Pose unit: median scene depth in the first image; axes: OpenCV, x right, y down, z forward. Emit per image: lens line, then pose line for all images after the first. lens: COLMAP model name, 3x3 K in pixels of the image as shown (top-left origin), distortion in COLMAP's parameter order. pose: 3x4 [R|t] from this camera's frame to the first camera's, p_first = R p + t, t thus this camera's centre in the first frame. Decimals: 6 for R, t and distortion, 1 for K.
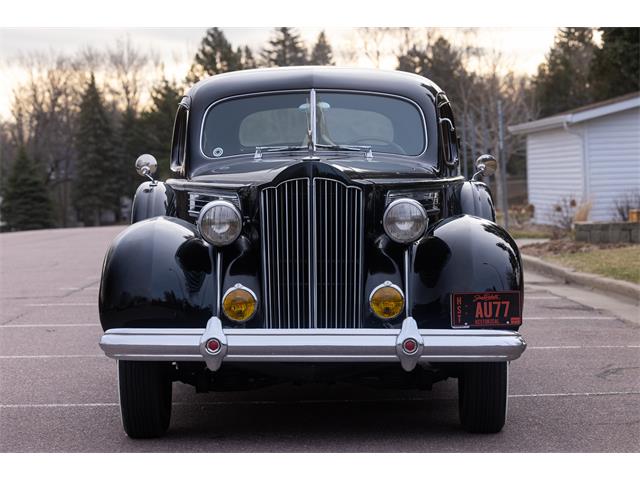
lens RADIAL K [[1689.9, 0, 320.0], [0, 1689.9, 240.0], [0, 0, 1]] dist [0.359744, -0.425692]
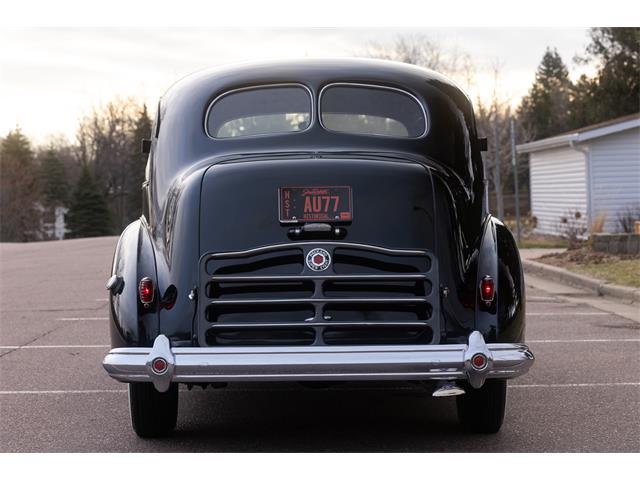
lens RADIAL K [[2488.8, 0, 320.0], [0, 2488.8, 240.0], [0, 0, 1]] dist [0.163843, 0.061672]
pose [[0.999250, 0.003153, -0.038589, 0.053040], [-0.003612, 0.999923, -0.011839, 0.015938], [0.038548, 0.011969, 0.999185, -0.697046]]
